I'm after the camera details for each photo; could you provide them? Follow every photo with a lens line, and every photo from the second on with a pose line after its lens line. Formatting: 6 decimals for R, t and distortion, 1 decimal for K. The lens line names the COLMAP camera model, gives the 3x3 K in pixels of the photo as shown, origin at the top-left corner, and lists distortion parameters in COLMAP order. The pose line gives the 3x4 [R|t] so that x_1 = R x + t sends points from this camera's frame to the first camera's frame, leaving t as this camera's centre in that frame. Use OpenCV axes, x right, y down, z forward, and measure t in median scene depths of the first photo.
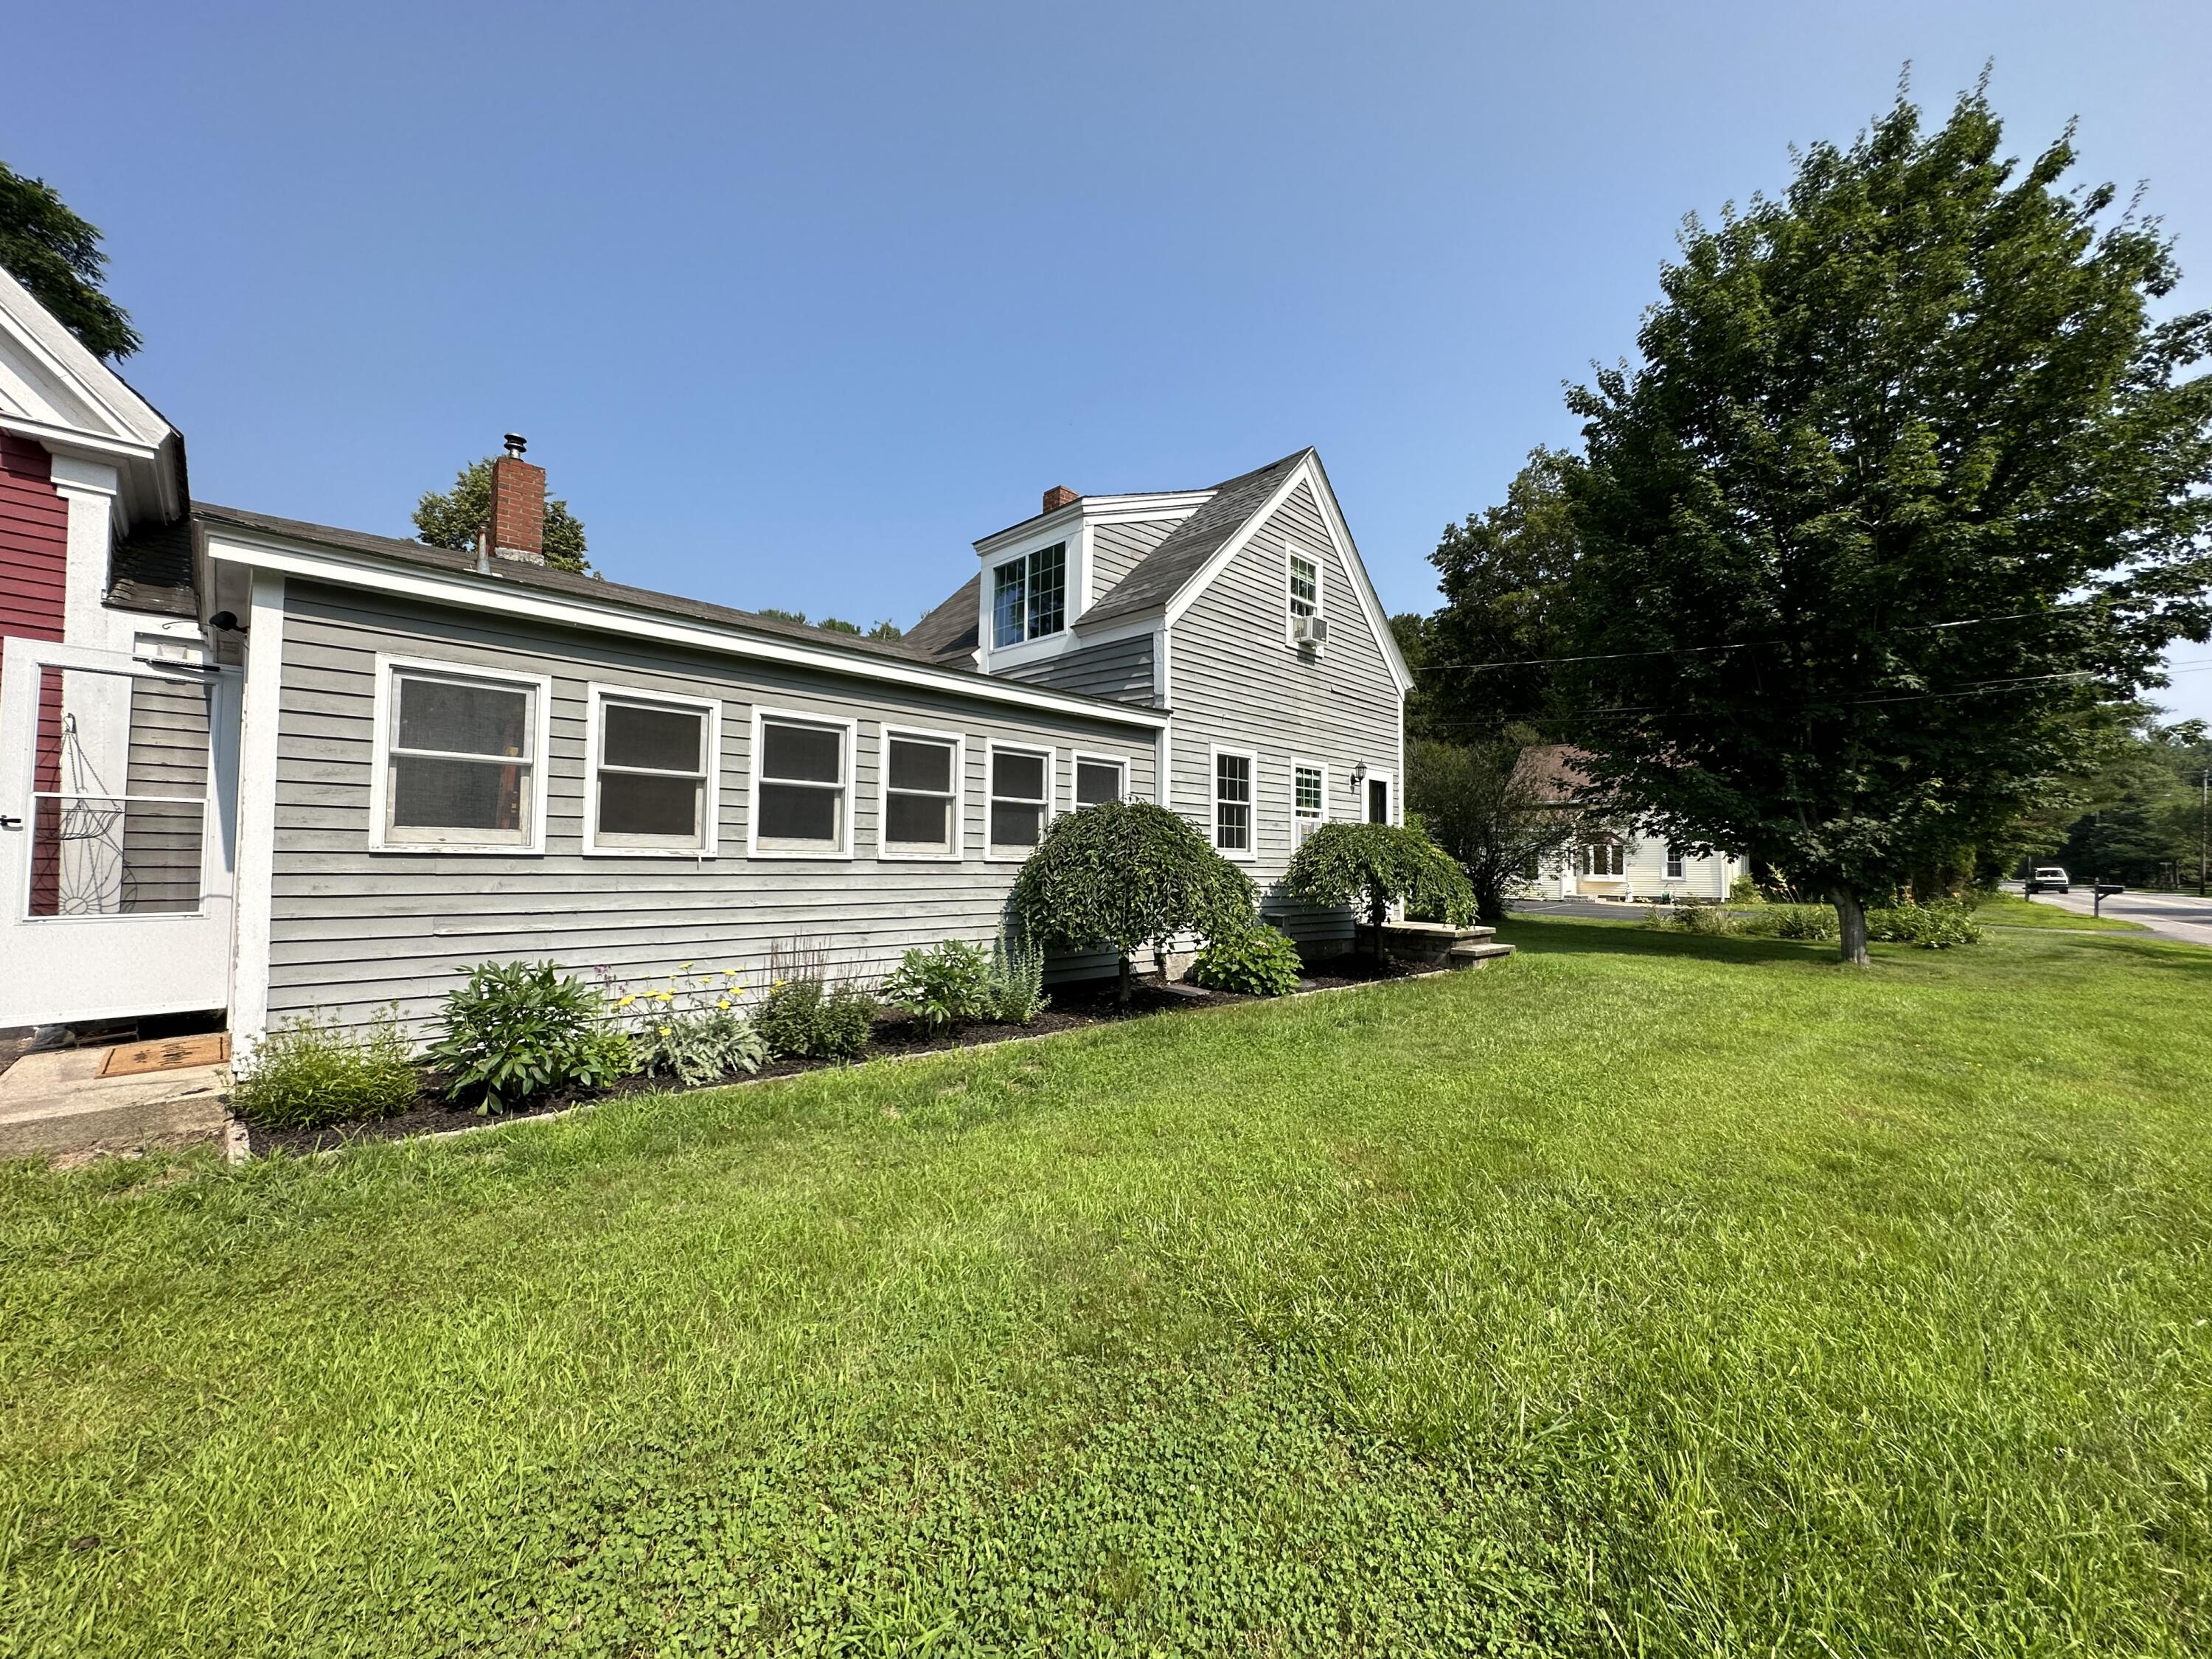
lens RADIAL K [[886.5, 0, 1106.0], [0, 886.5, 829.5], [0, 0, 1]] dist [-0.003288, 0.000180]
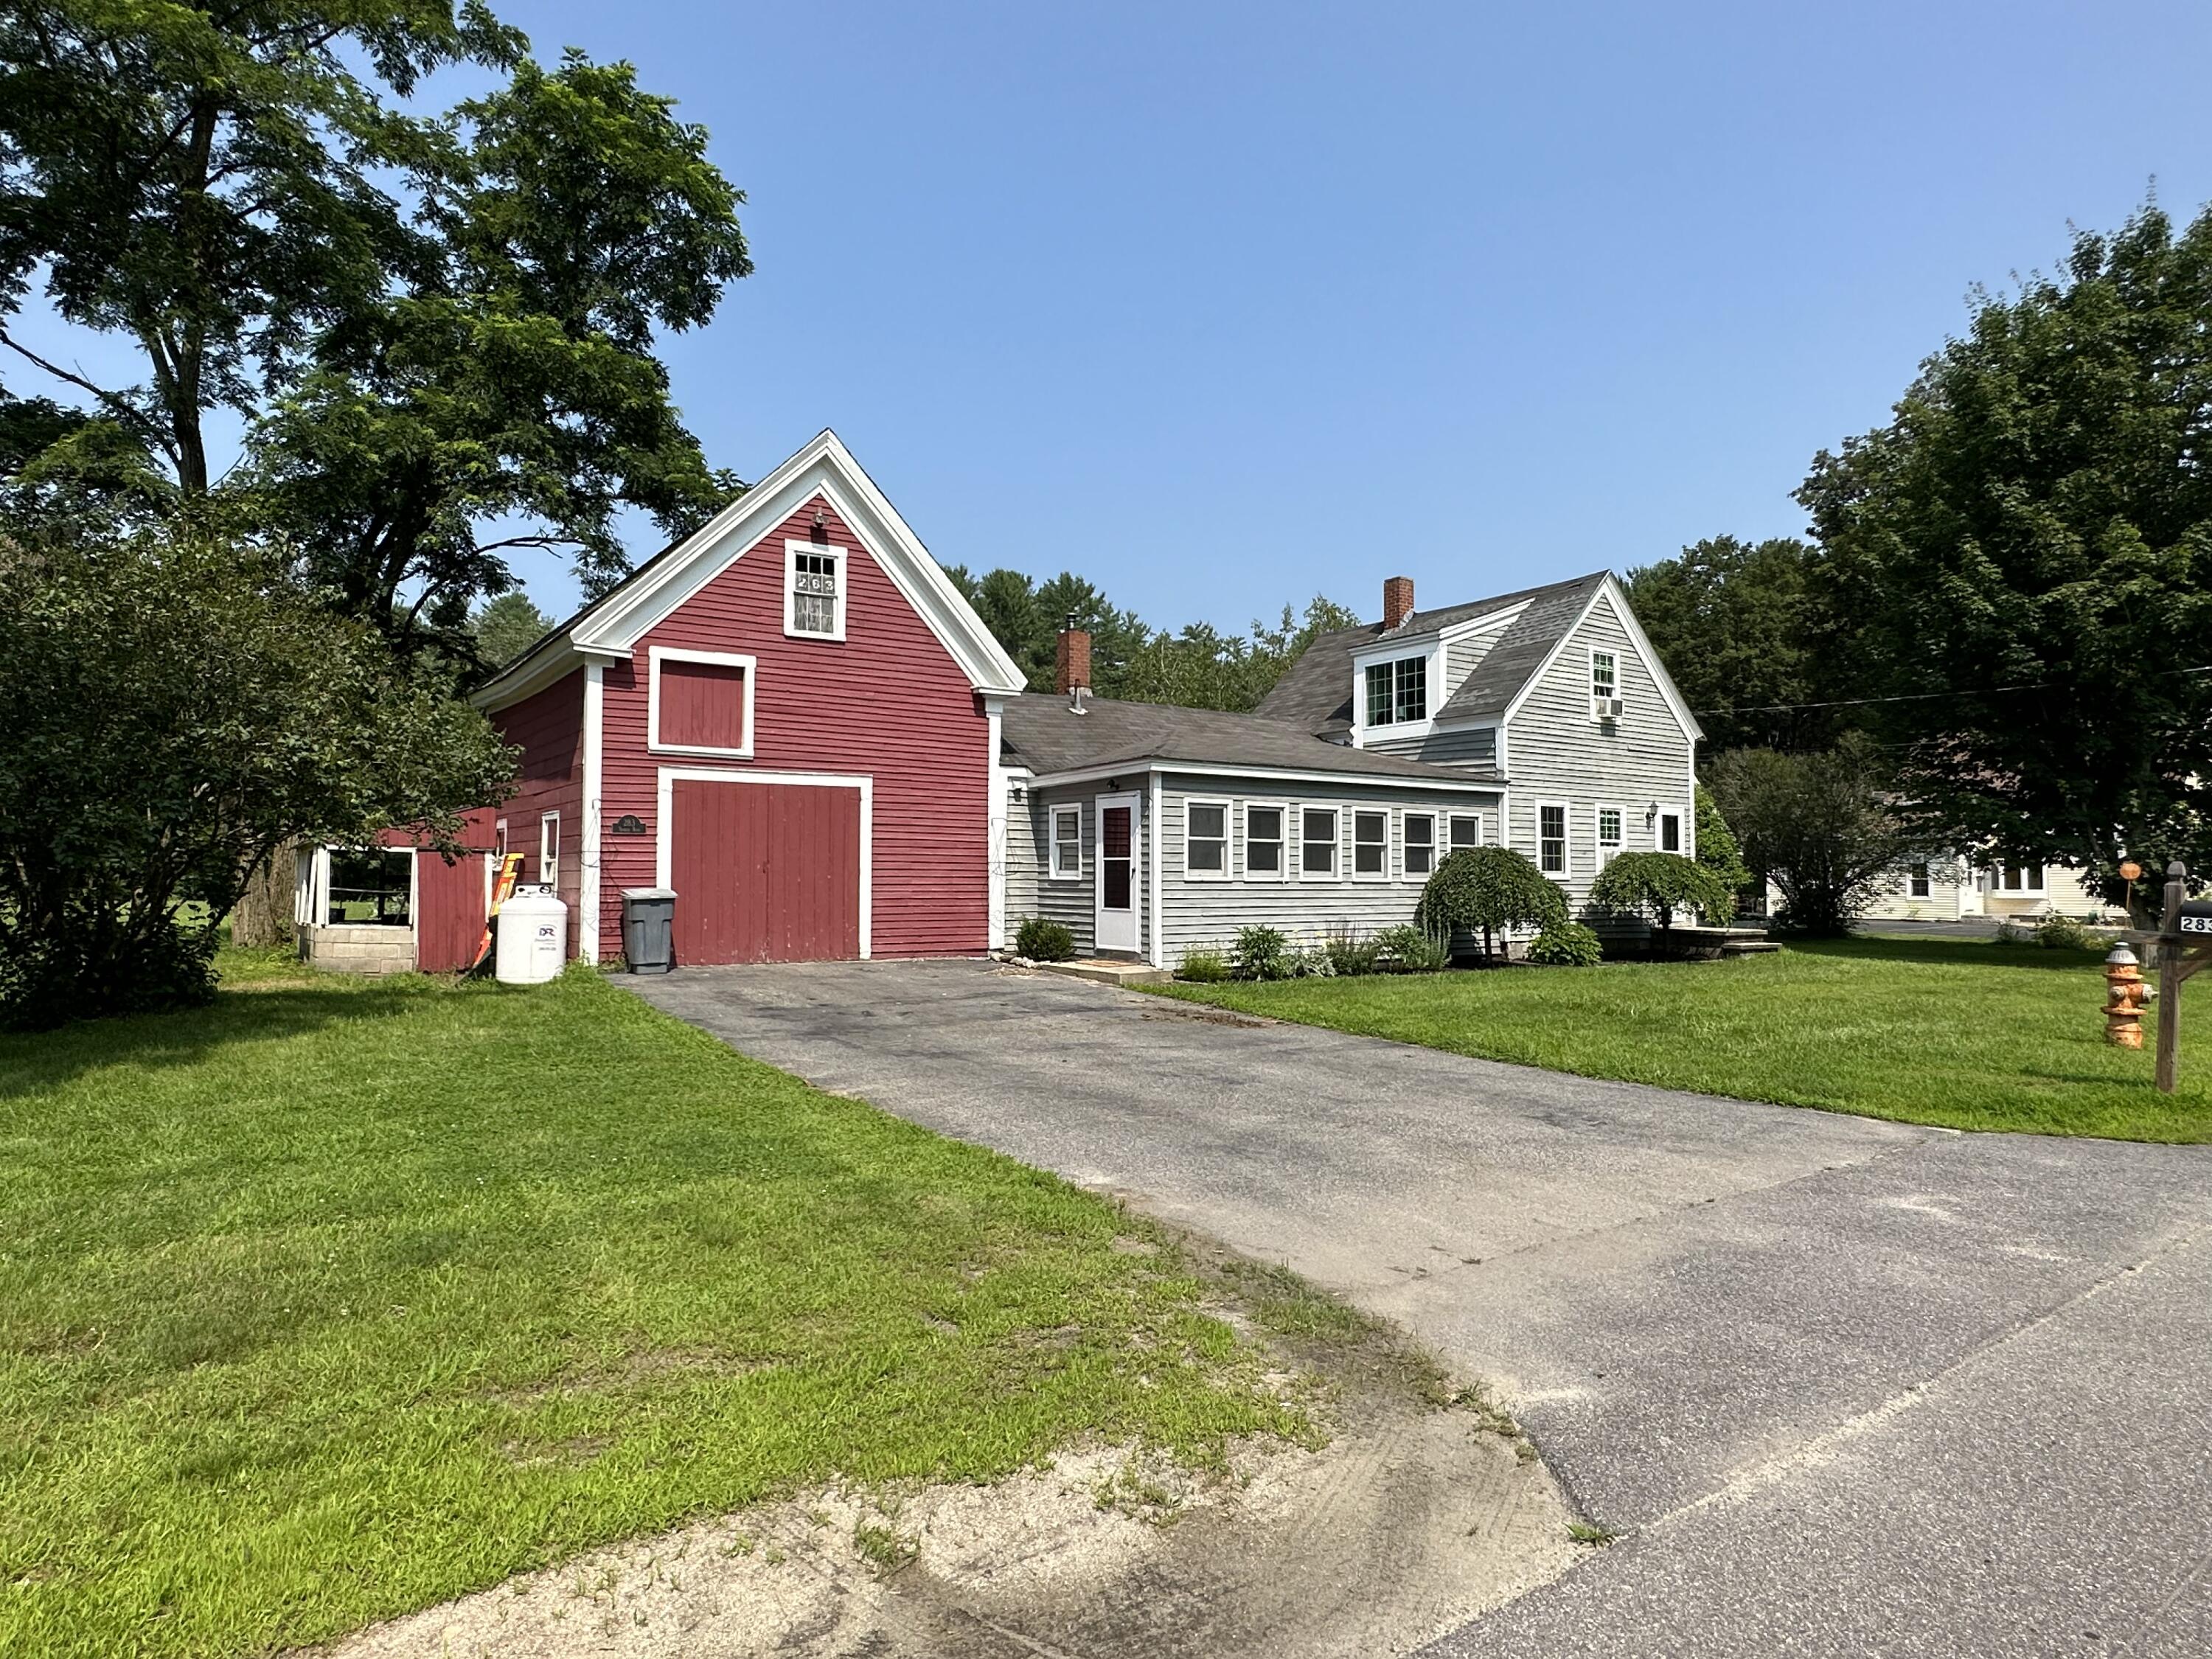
lens RADIAL K [[1255.1, 0, 1106.0], [0, 1255.1, 829.5], [0, 0, 1]] dist [-0.008192, -0.003112]
pose [[0.982096, -0.015005, -0.187782, -0.178010], [0.014580, 0.999887, -0.003641, -0.047612], [0.187815, 0.000838, 0.982204, -1.086513]]
